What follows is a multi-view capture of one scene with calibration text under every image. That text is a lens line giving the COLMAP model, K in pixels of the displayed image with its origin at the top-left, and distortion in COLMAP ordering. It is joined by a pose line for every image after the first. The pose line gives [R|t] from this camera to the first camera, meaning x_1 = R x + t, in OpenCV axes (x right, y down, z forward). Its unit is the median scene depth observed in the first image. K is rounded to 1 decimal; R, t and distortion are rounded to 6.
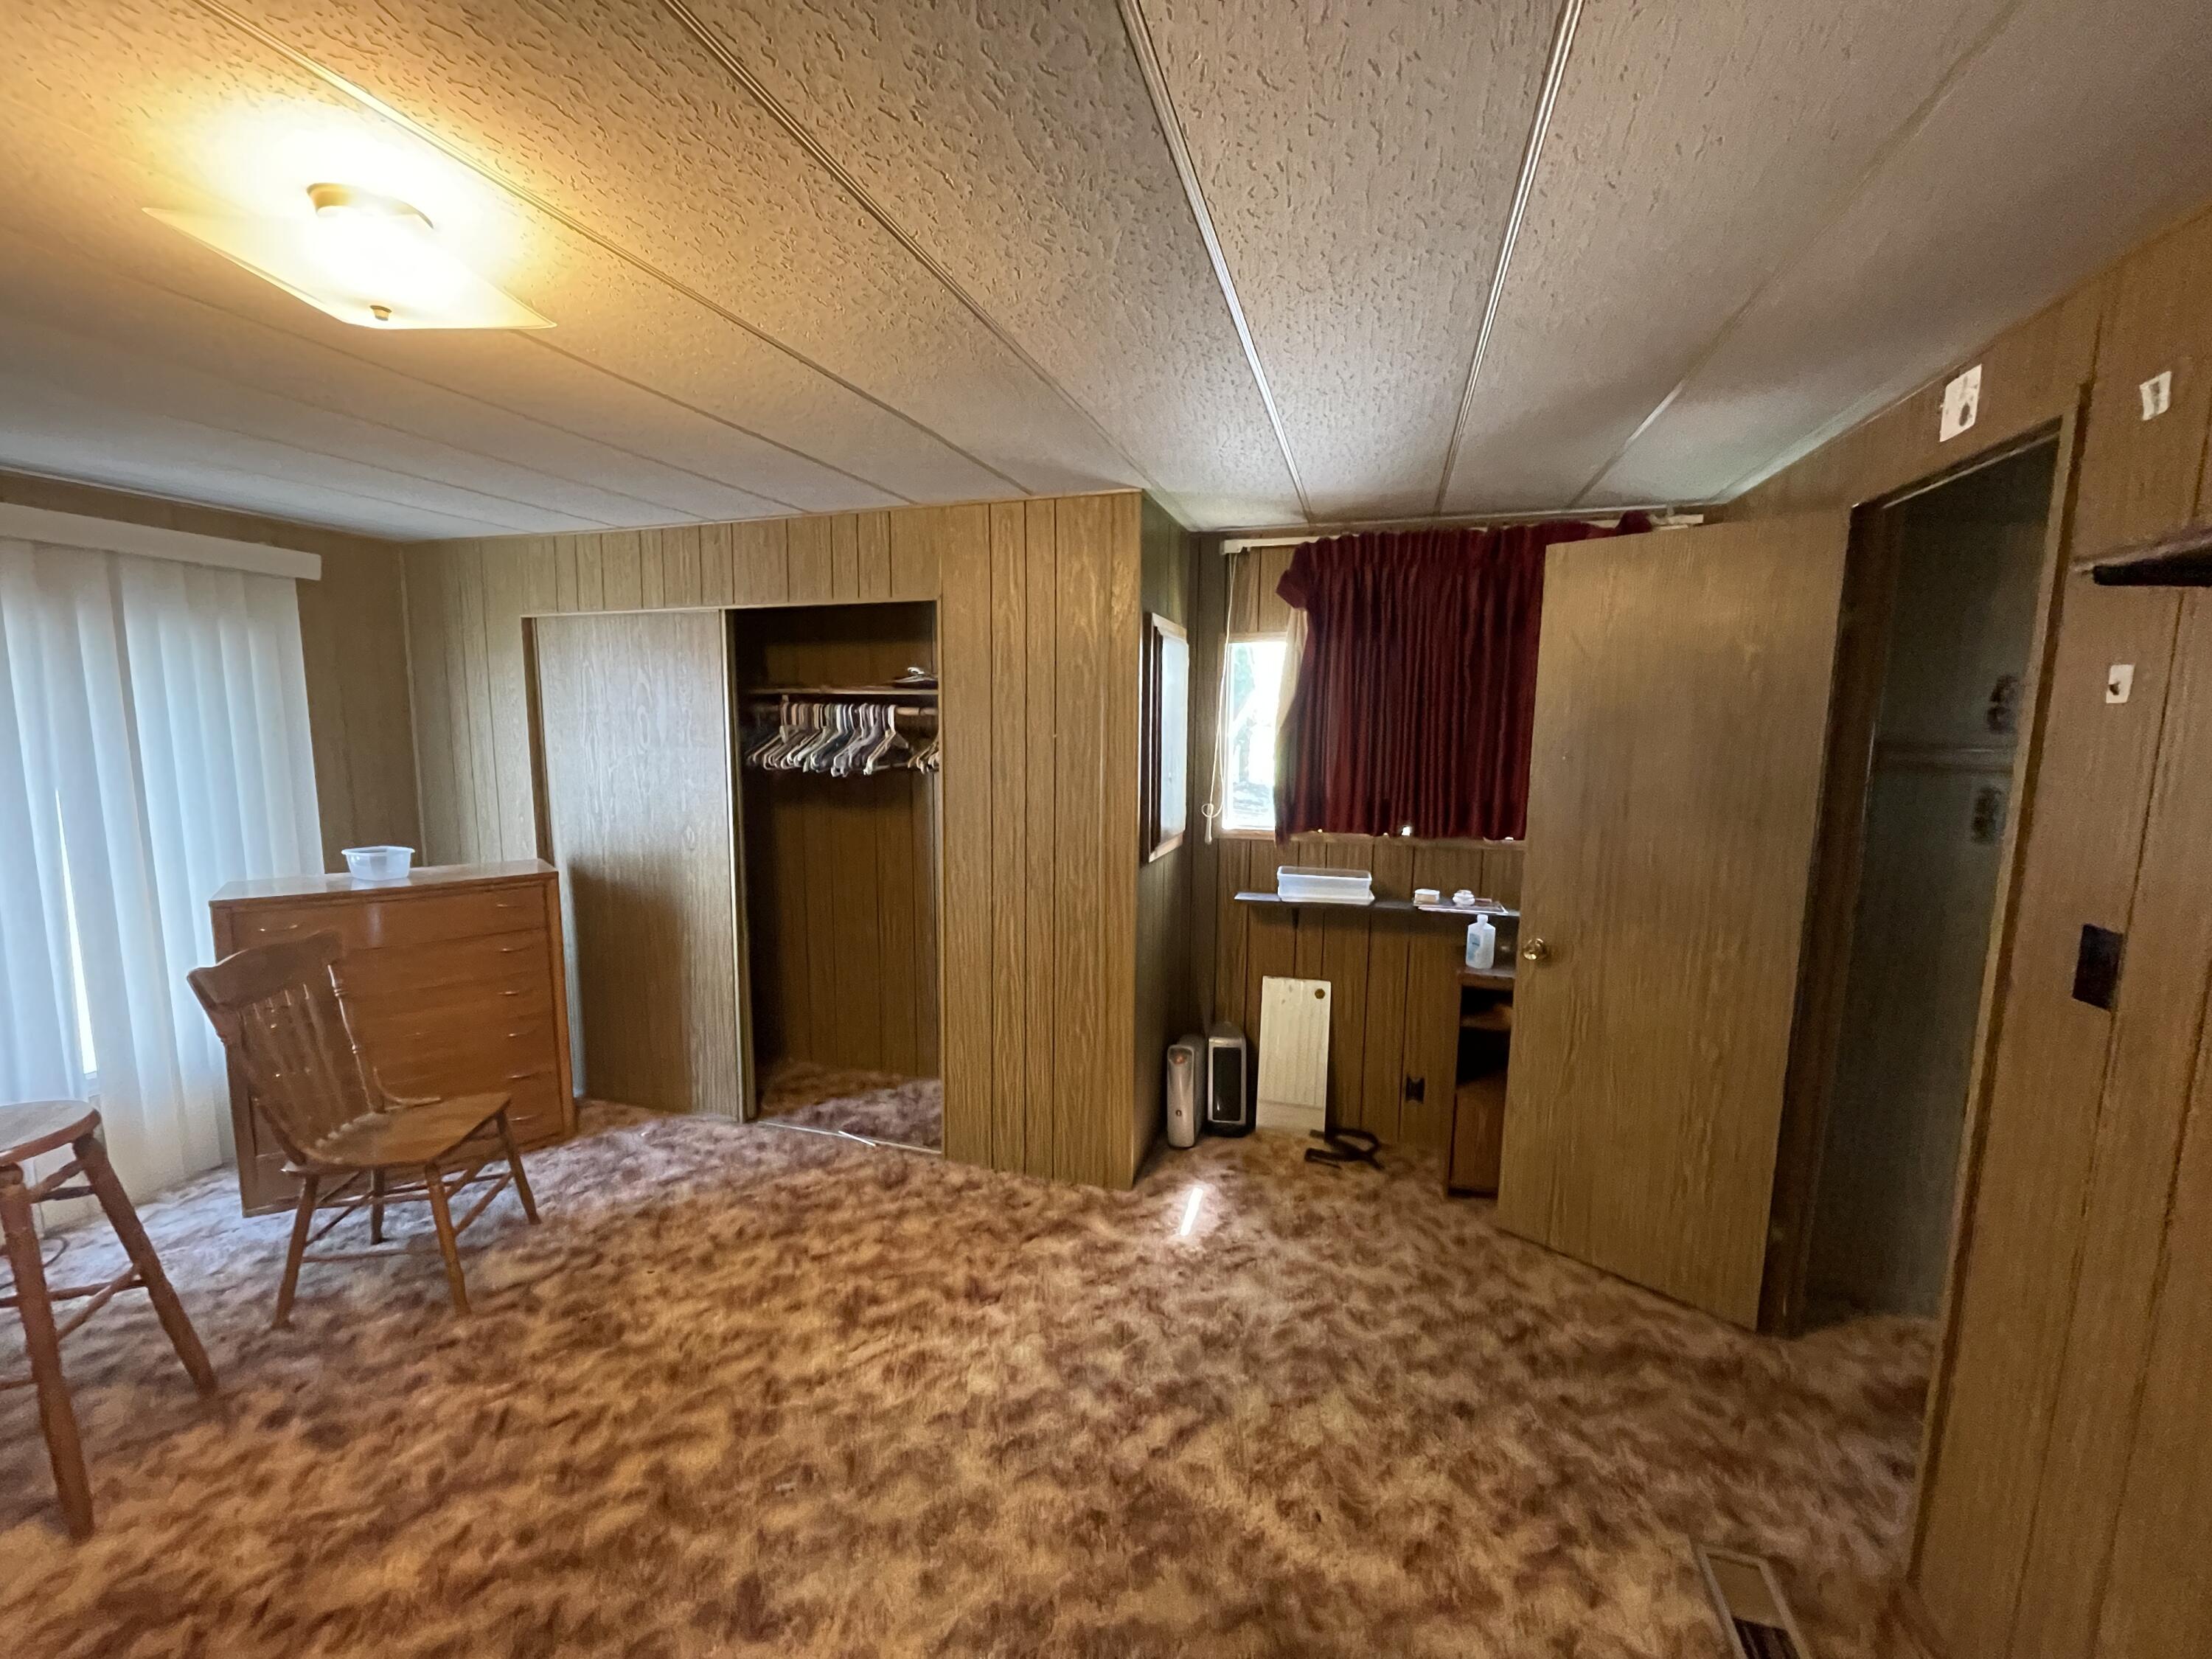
lens RADIAL K [[896.9, 0, 1103.4], [0, 896.9, 833.5], [0, 0, 1]] dist [0.003547, 0.000788]
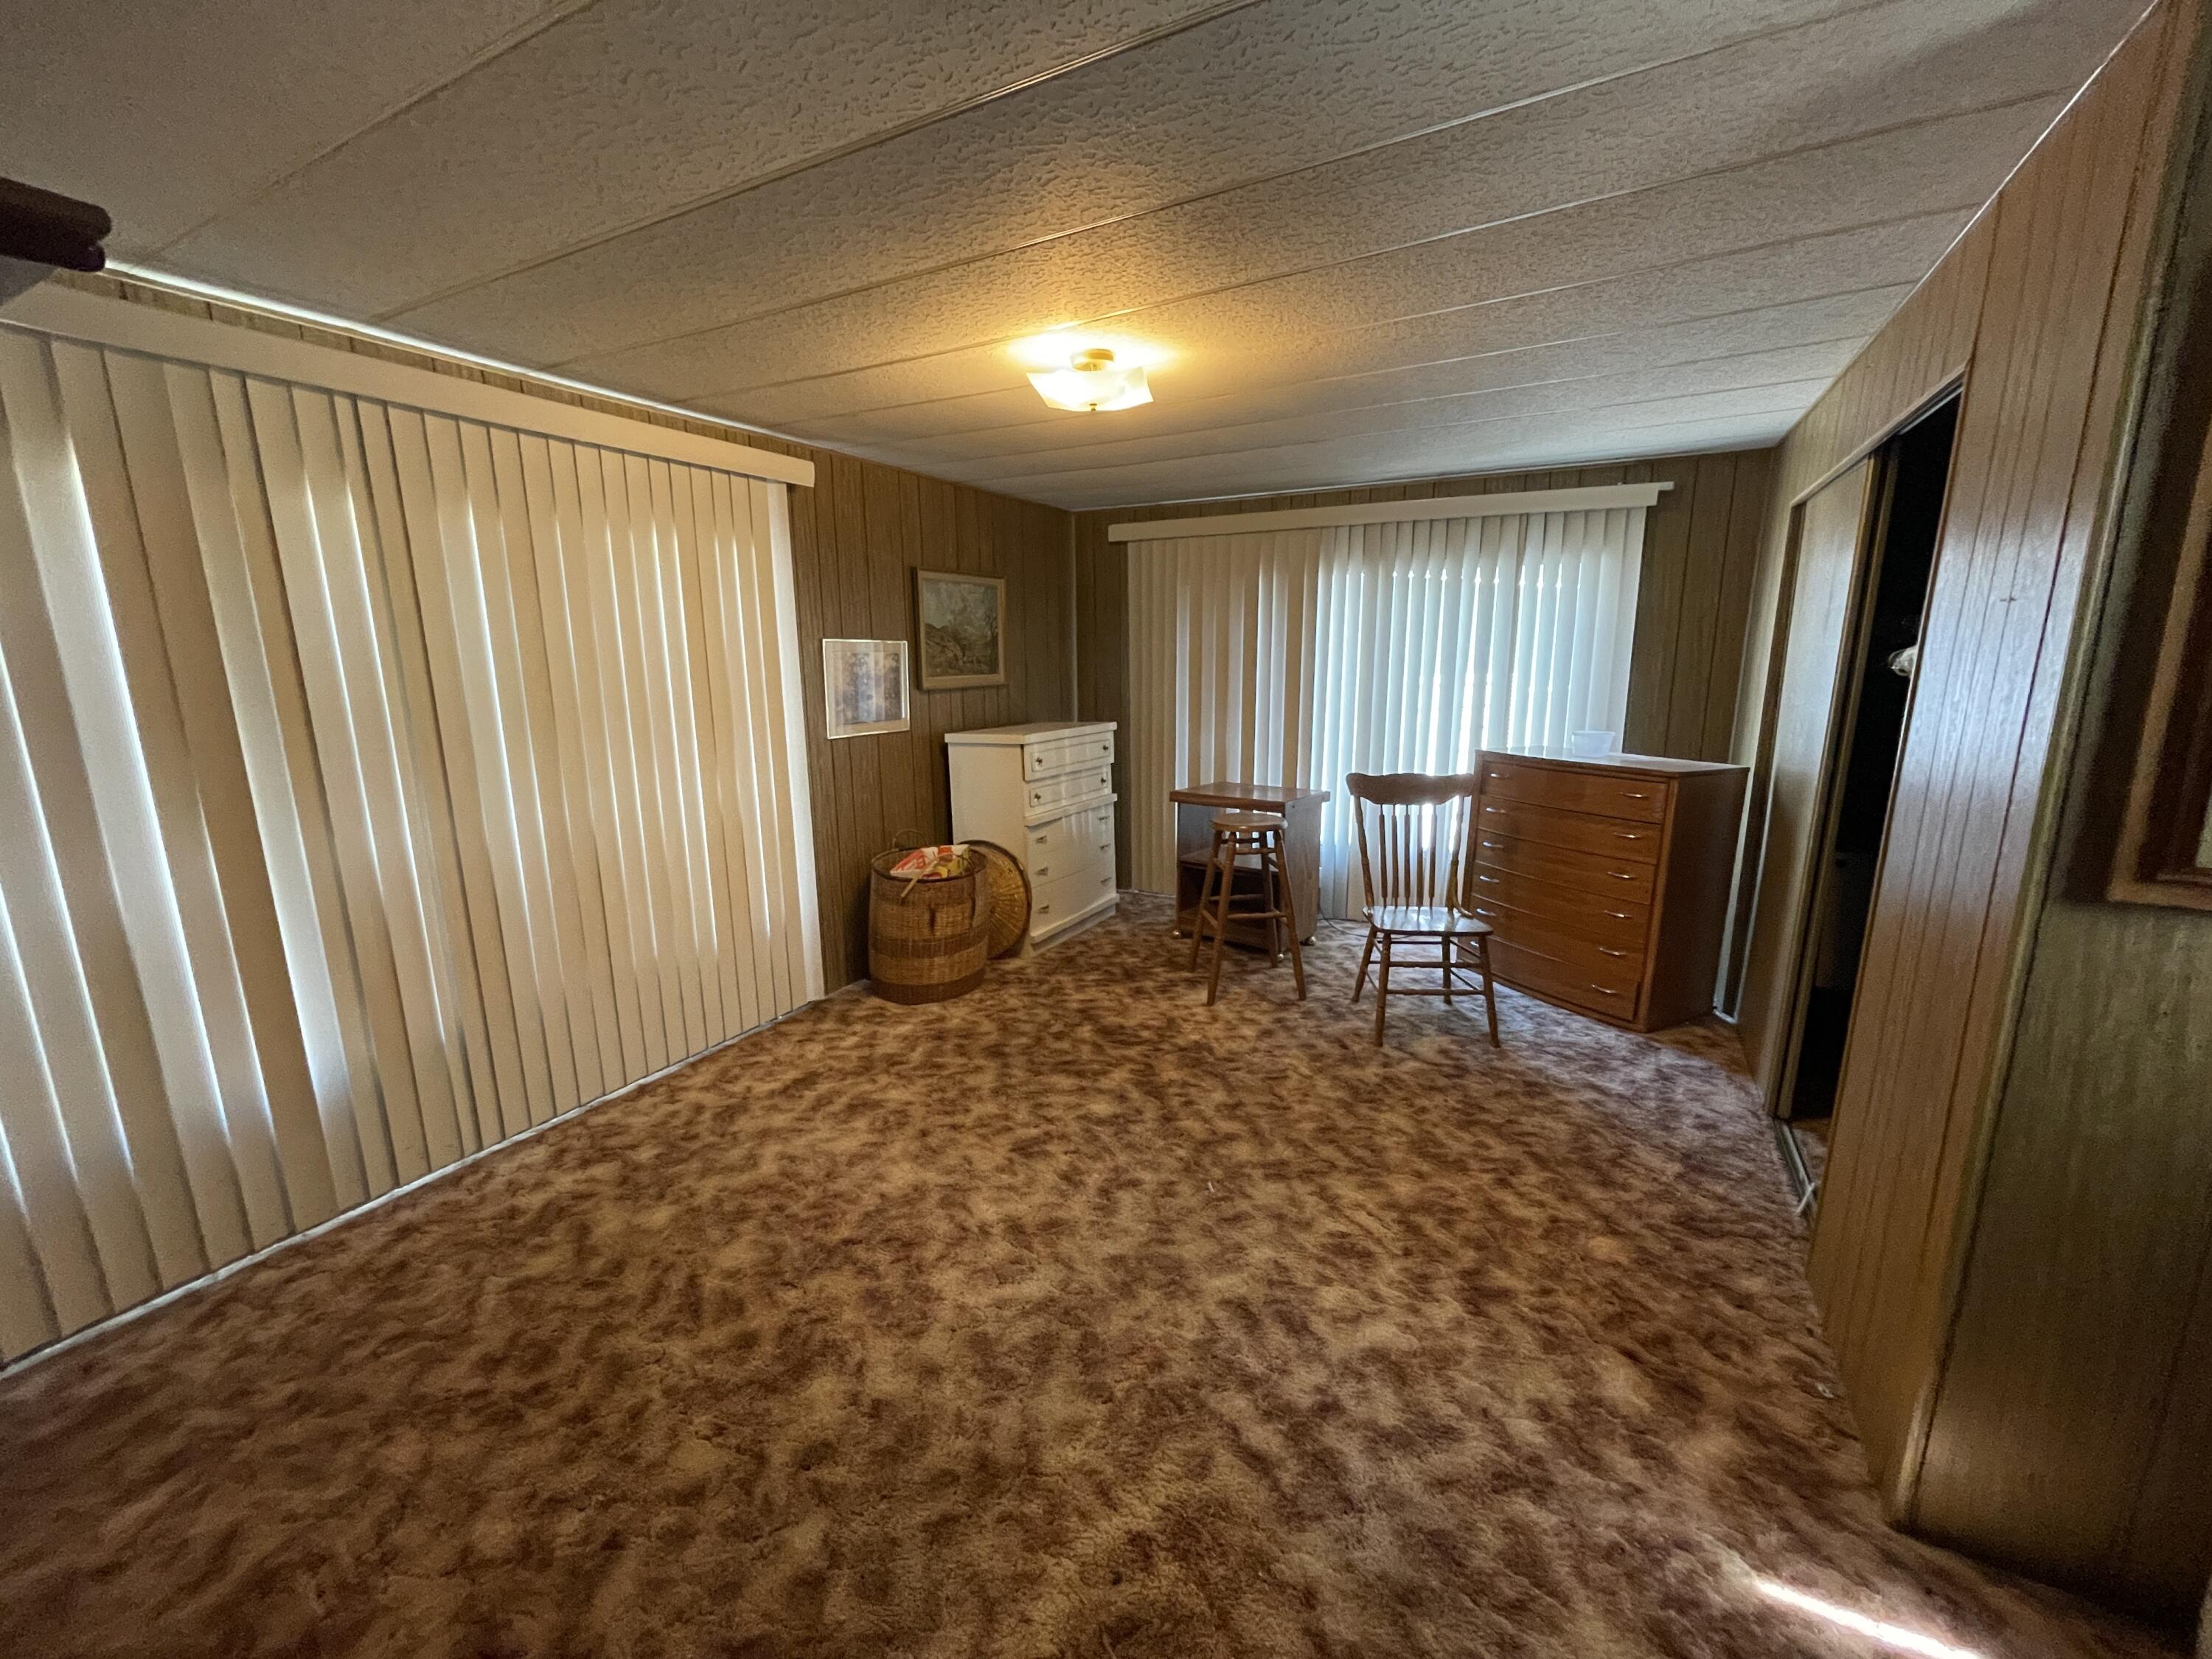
lens RADIAL K [[896.9, 0, 1104.2], [0, 896.9, 834.1], [0, 0, 1]] dist [0.003547, 0.000788]
pose [[-0.190648, 0.188469, -0.963396, 0.675343], [-0.119271, 0.969679, 0.213301, -0.037738], [0.974386, 0.155570, -0.162389, 0.769057]]
